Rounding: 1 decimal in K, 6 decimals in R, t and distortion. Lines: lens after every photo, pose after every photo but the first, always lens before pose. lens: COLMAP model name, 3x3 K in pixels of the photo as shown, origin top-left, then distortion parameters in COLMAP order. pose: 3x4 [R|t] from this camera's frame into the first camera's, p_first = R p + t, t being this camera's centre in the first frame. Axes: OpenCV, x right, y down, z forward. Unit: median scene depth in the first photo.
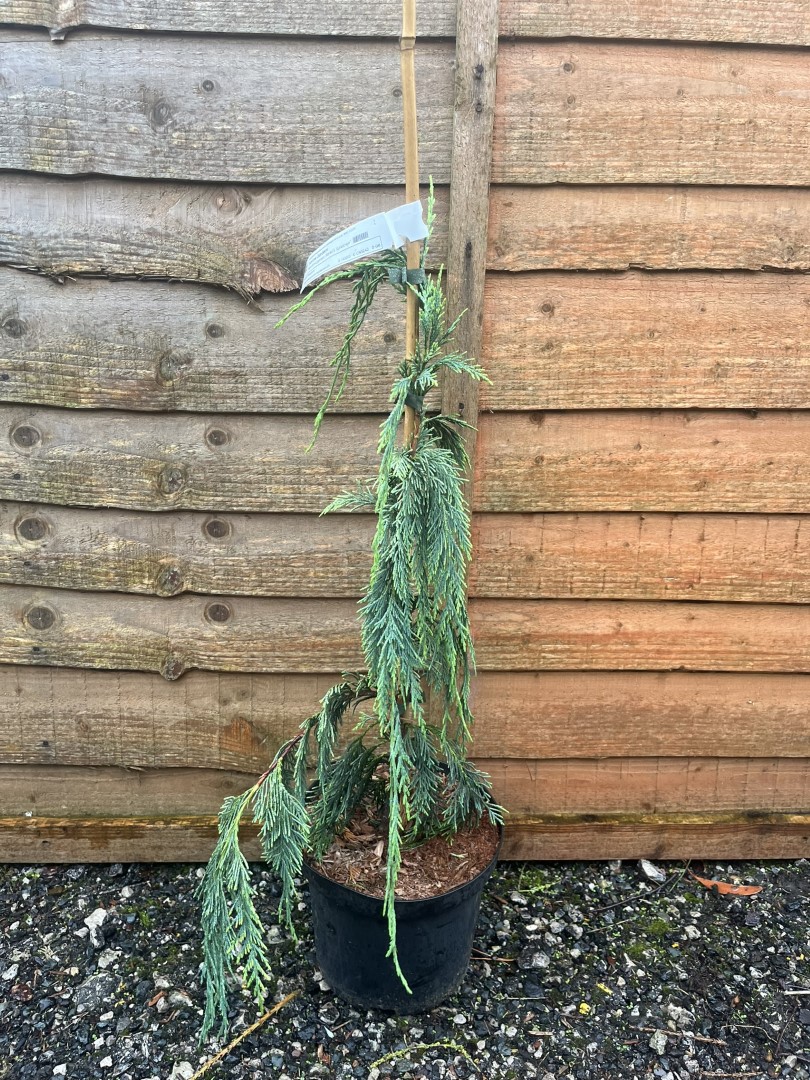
lens RADIAL K [[805.3, 0, 405.0], [0, 805.3, 540.0], [0, 0, 1]] dist [0.003829, -0.002049]
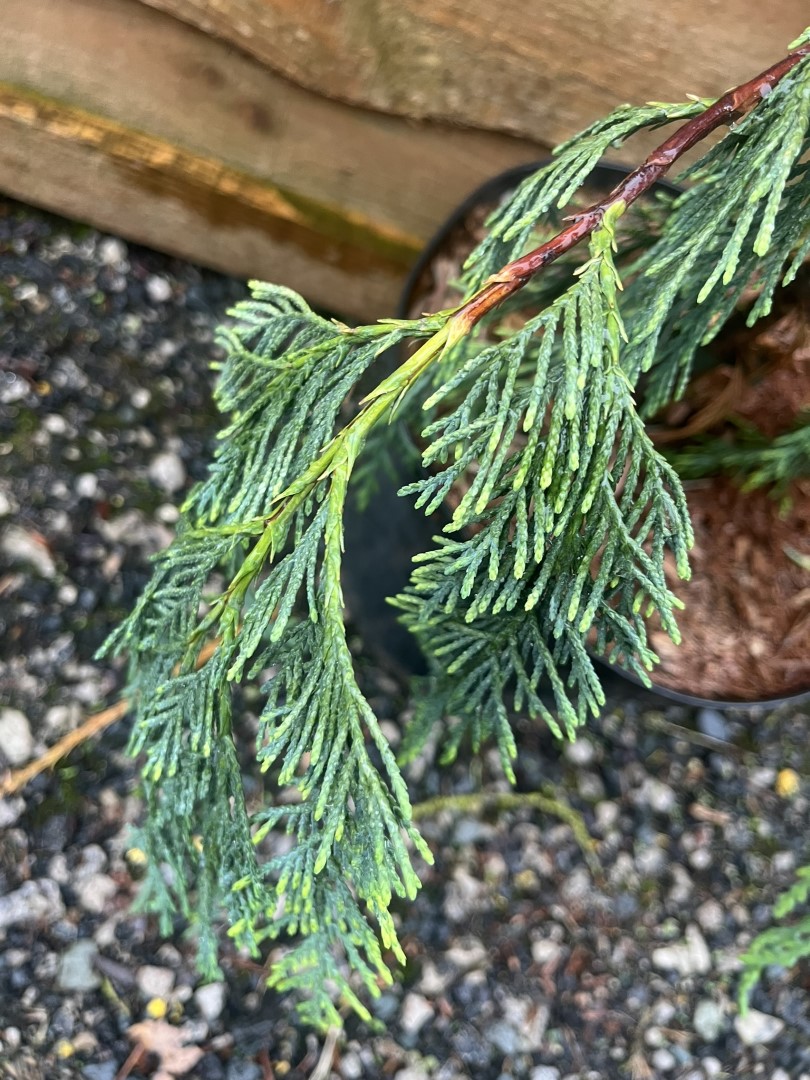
lens RADIAL K [[822.8, 0, 405.0], [0, 822.8, 540.0], [0, 0, 1]] dist [0.005001, -0.066149]
pose [[0.936181, 0.293681, 0.193174, -0.164598], [-0.344303, 0.655325, 0.672313, 0.178419], [0.070854, -0.695917, 0.714619, 0.661893]]
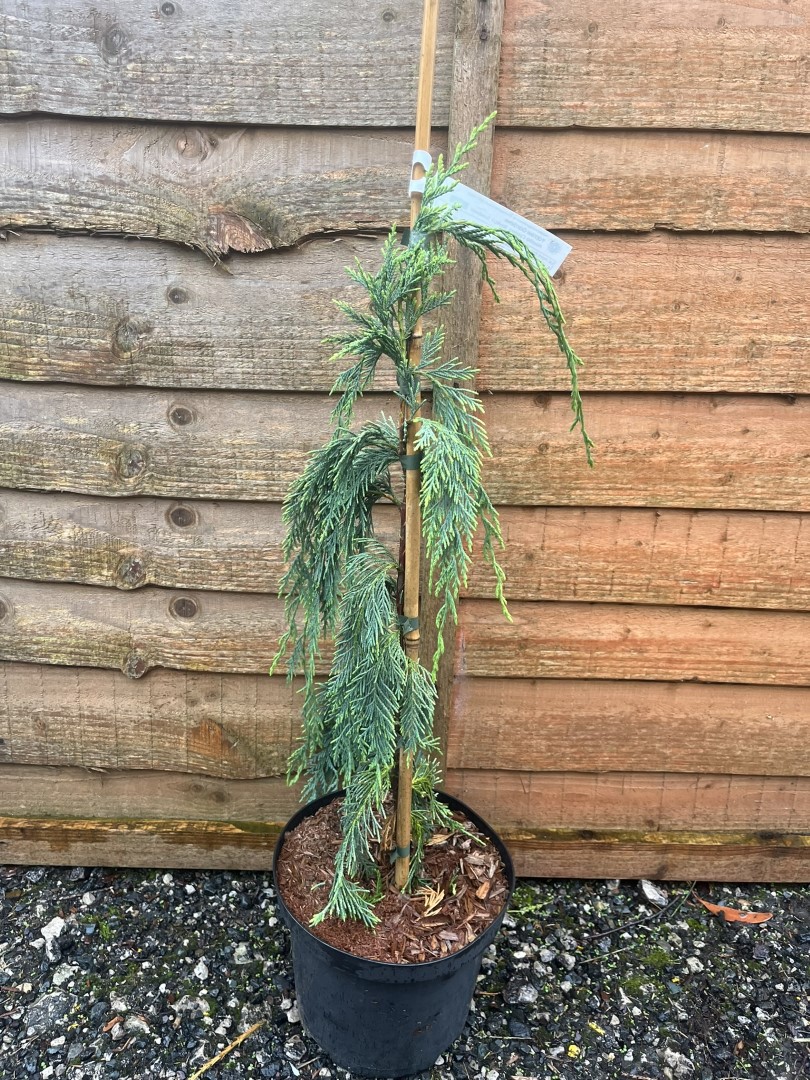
lens RADIAL K [[808.5, 0, 389.7], [0, 808.5, 539.5], [0, 0, 1]] dist [0.025882, -0.050089]
pose [[0.999463, 0.021763, -0.024507, 0.022019], [-0.020370, 0.998239, 0.055720, -0.045136], [0.025676, -0.055191, 0.998146, 0.101542]]
